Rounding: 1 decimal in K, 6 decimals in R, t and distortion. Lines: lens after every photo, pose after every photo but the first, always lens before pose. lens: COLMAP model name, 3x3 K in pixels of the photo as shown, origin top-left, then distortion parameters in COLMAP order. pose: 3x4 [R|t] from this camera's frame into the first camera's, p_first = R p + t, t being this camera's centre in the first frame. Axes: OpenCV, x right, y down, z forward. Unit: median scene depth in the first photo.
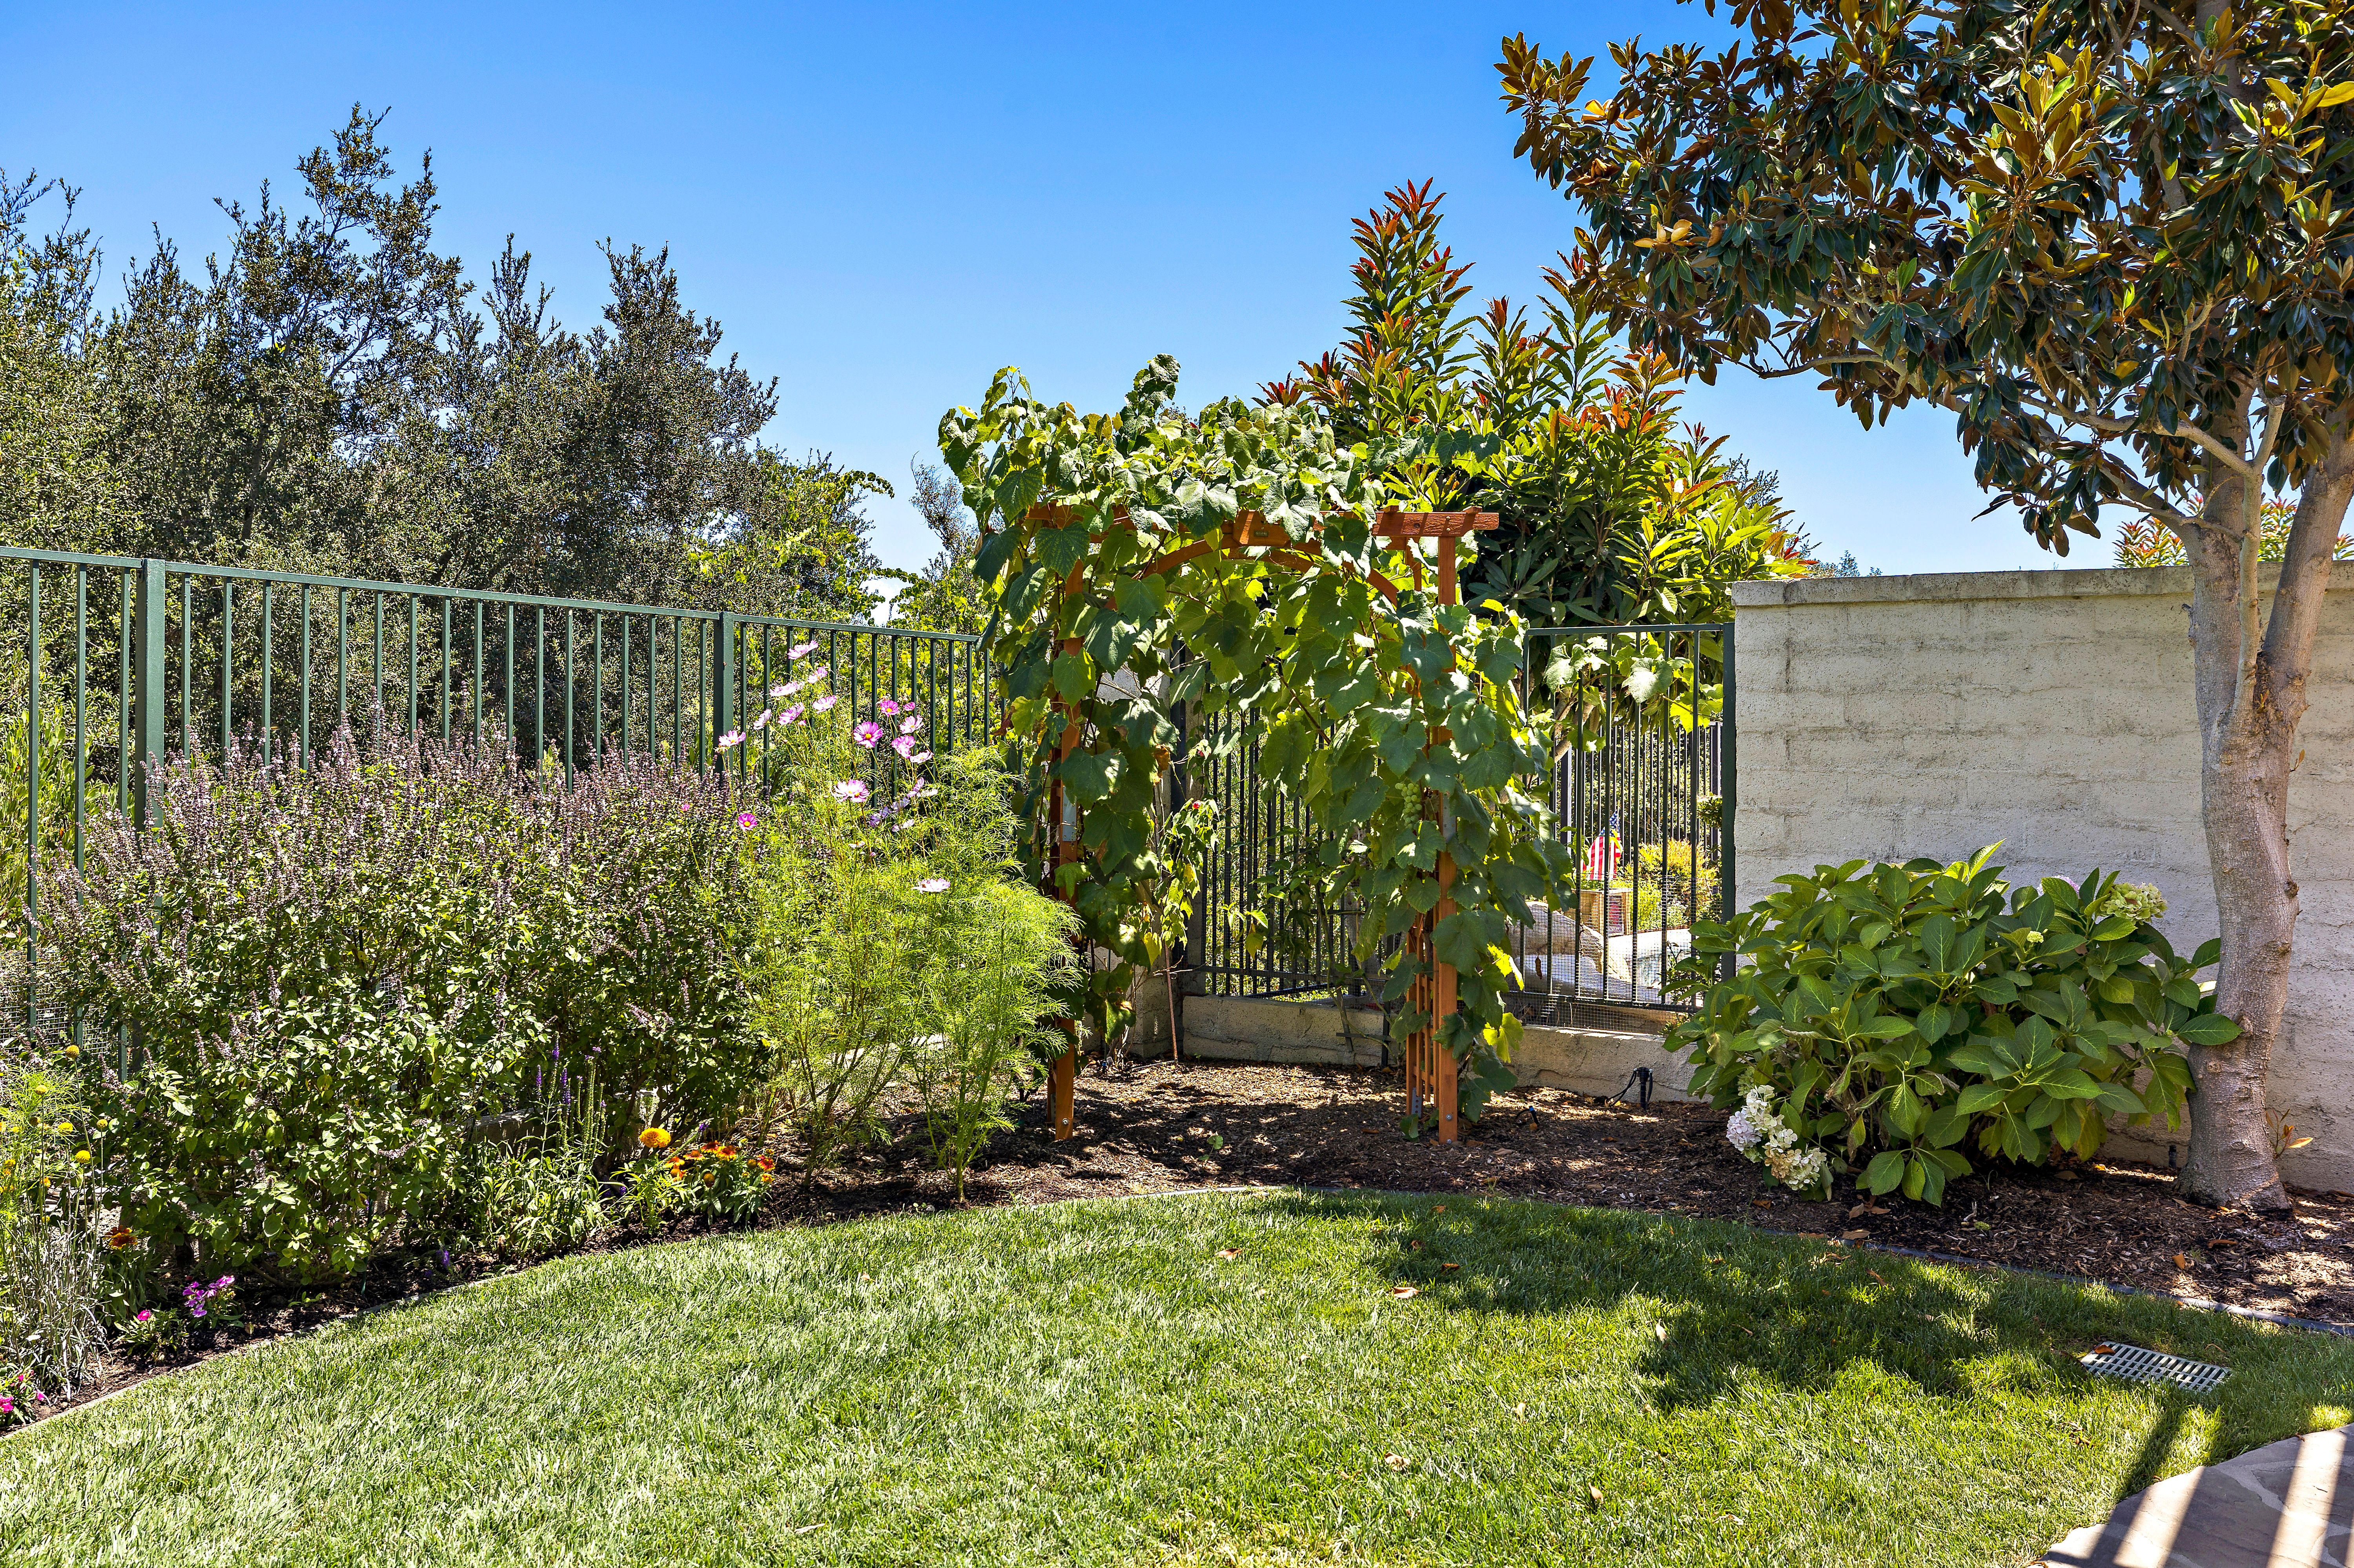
lens RADIAL K [[1938.9, 0, 1186.6], [0, 1938.9, 718.7], [0, 0, 1]] dist [0.004436, -0.003715]
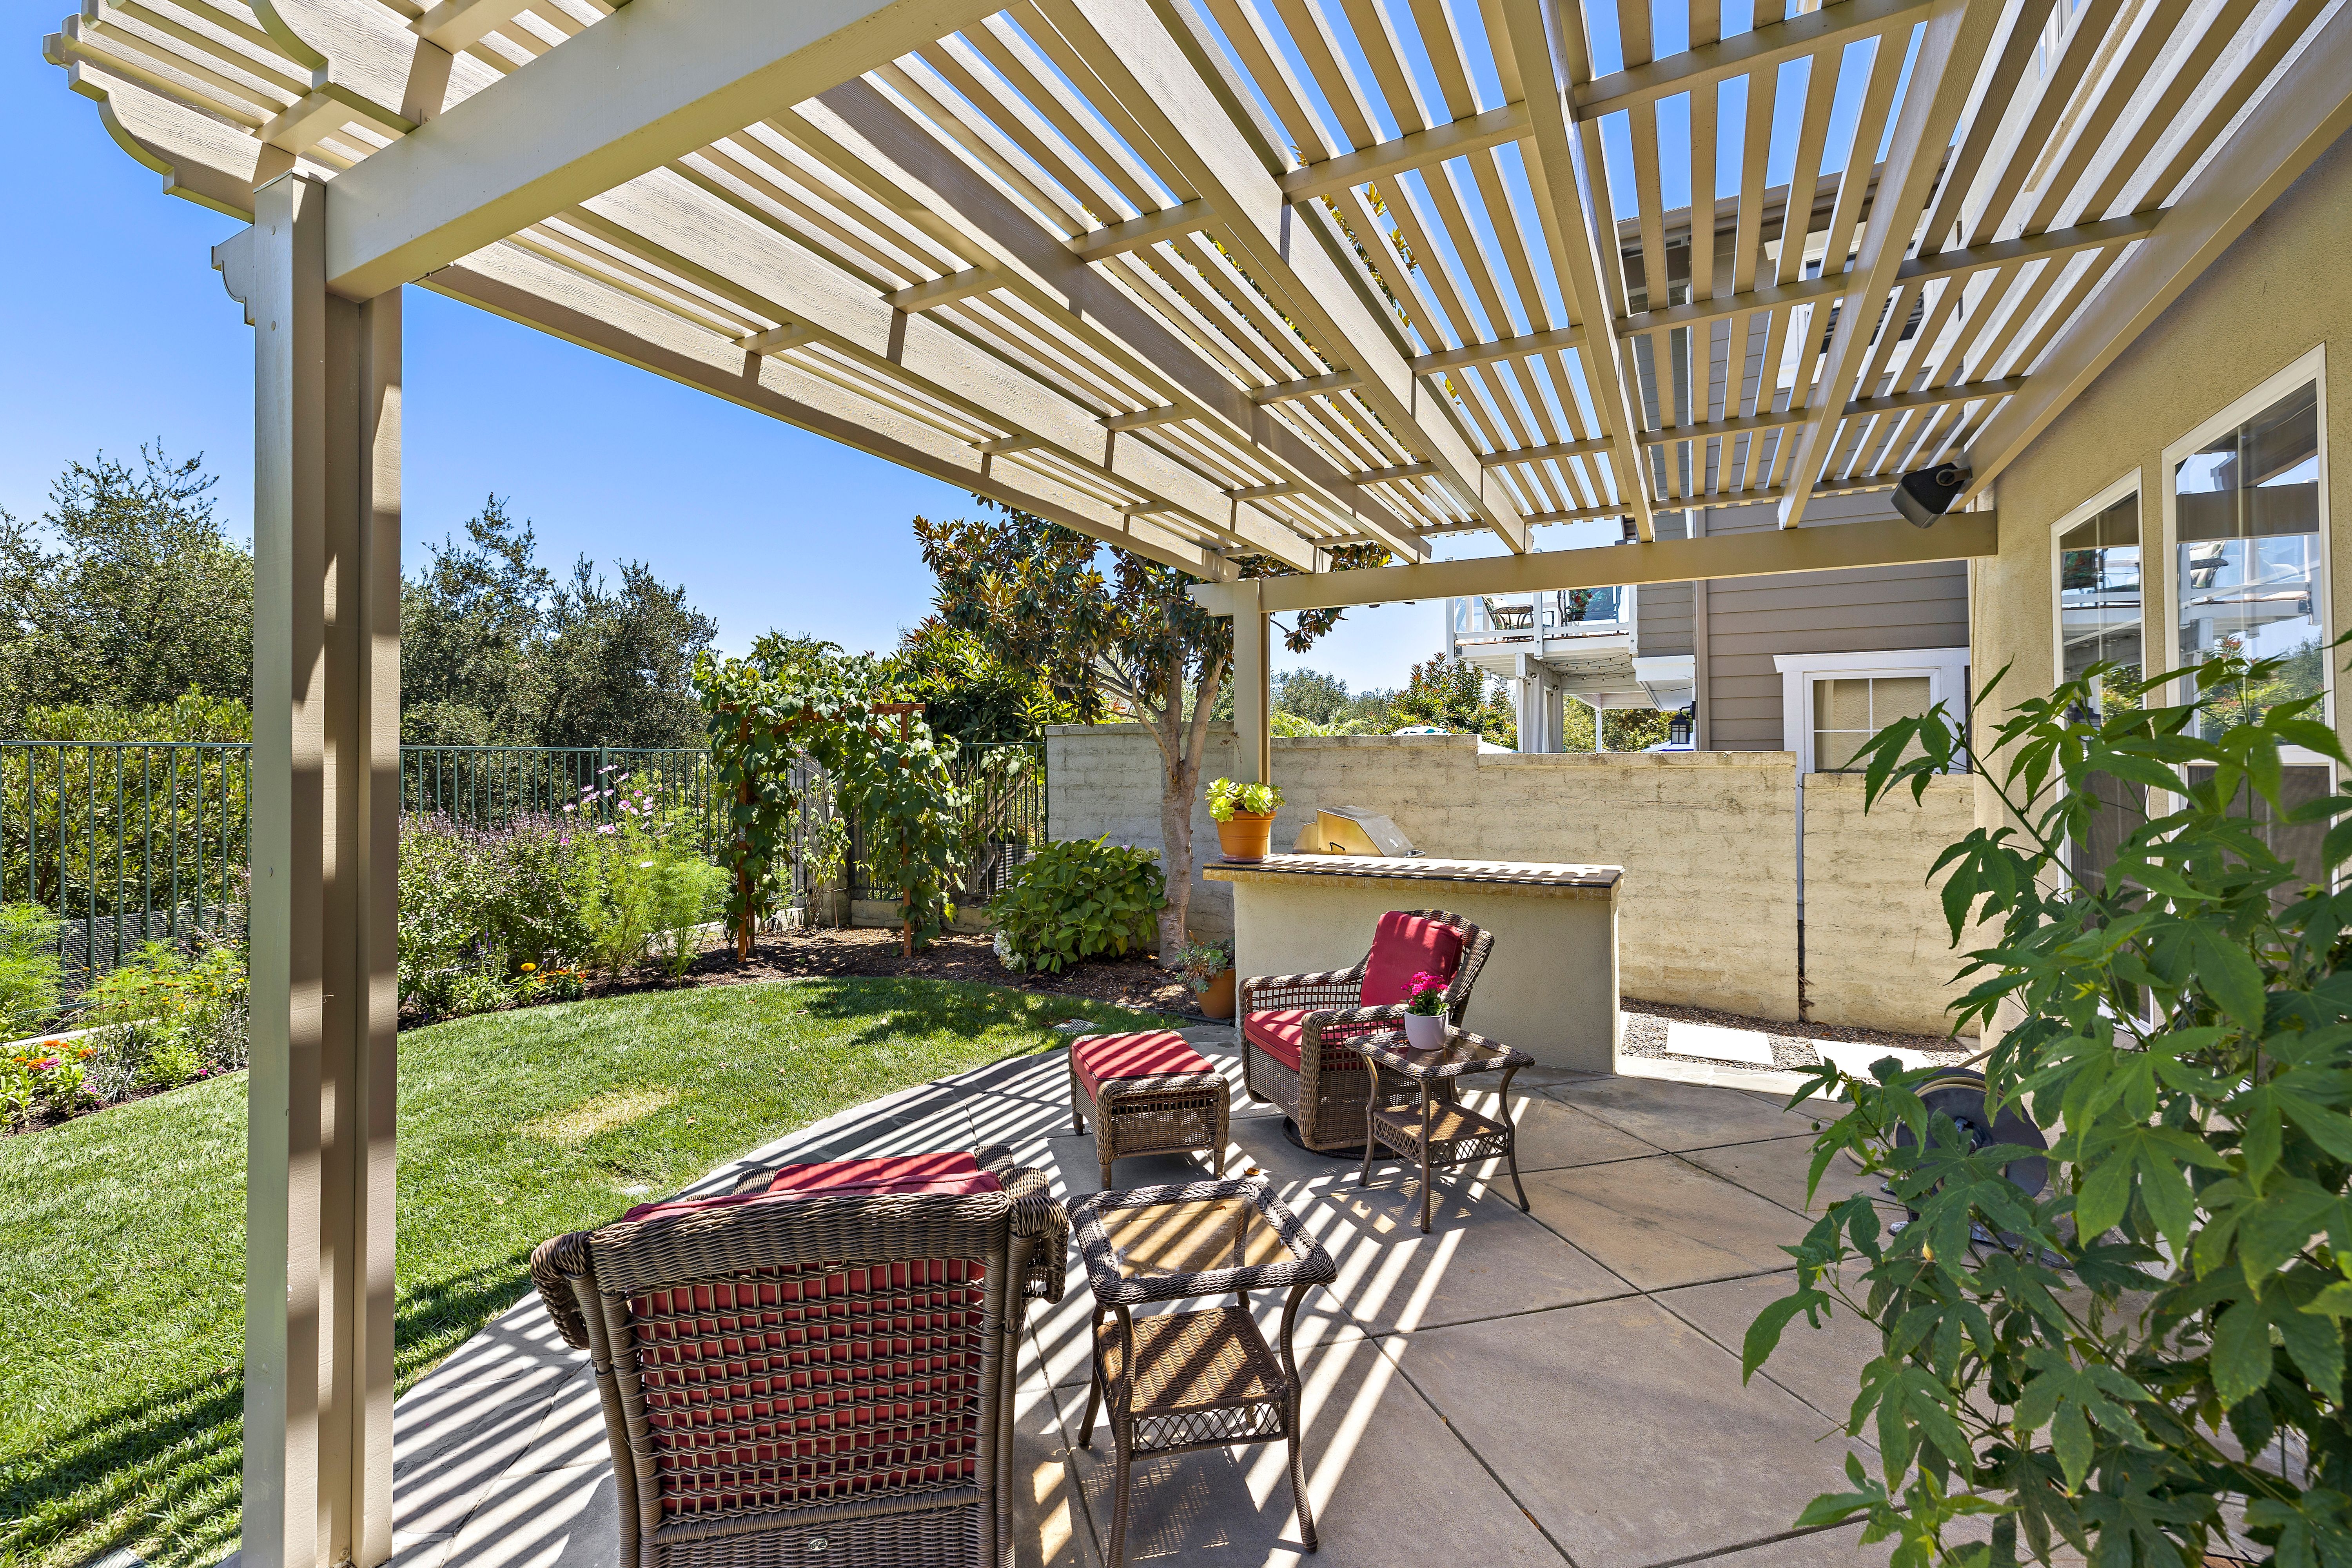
lens RADIAL K [[1006.7, 0, 1182.9], [0, 1006.7, 750.7], [0, 0, 1]] dist [-0.001606, -0.000155]
pose [[0.994453, -0.018177, 0.103595, 0.355431], [0.017739, 0.999829, 0.005150, -0.046652], [-0.103671, -0.003284, 0.994606, -0.317507]]
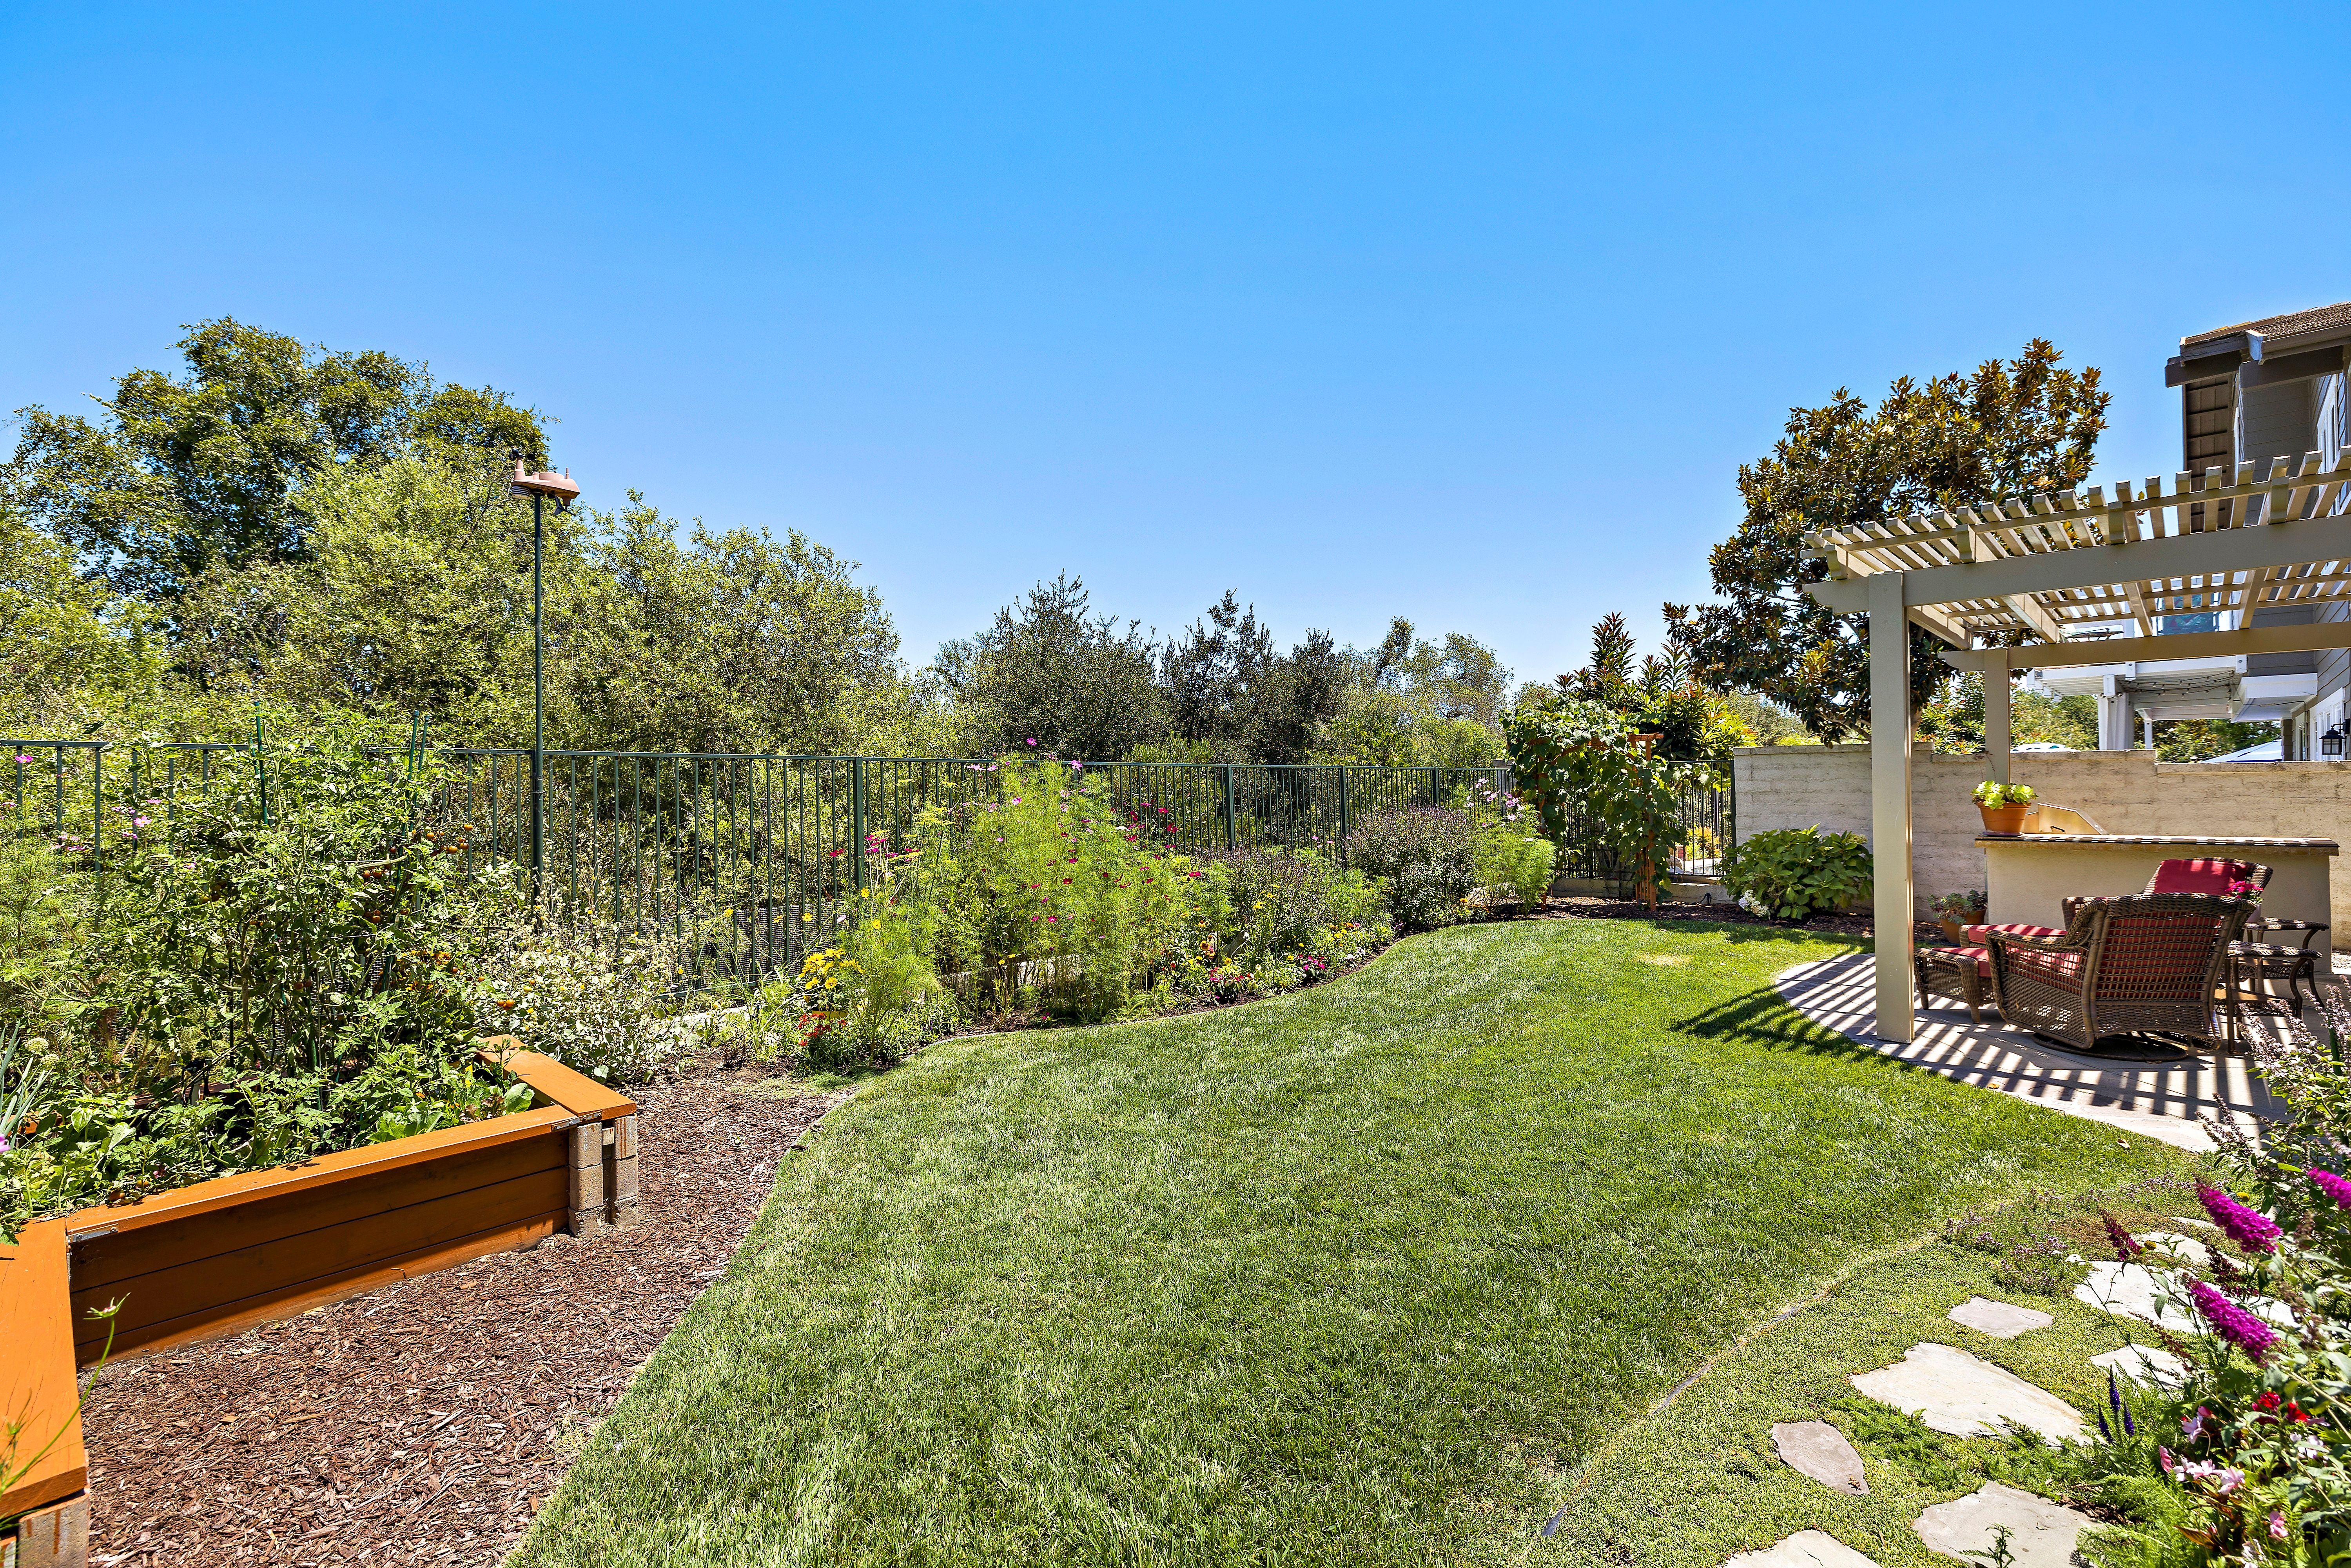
lens RADIAL K [[1070.0, 0, 1175.5], [0, 1070.0, 784.0], [0, 0, 1]] dist [0.001669, 0.000193]
pose [[0.983743, -0.026383, -0.177635, -0.371834], [0.028586, 0.999543, 0.009852, -0.059431], [0.177294, -0.014770, 0.984047, -1.085237]]
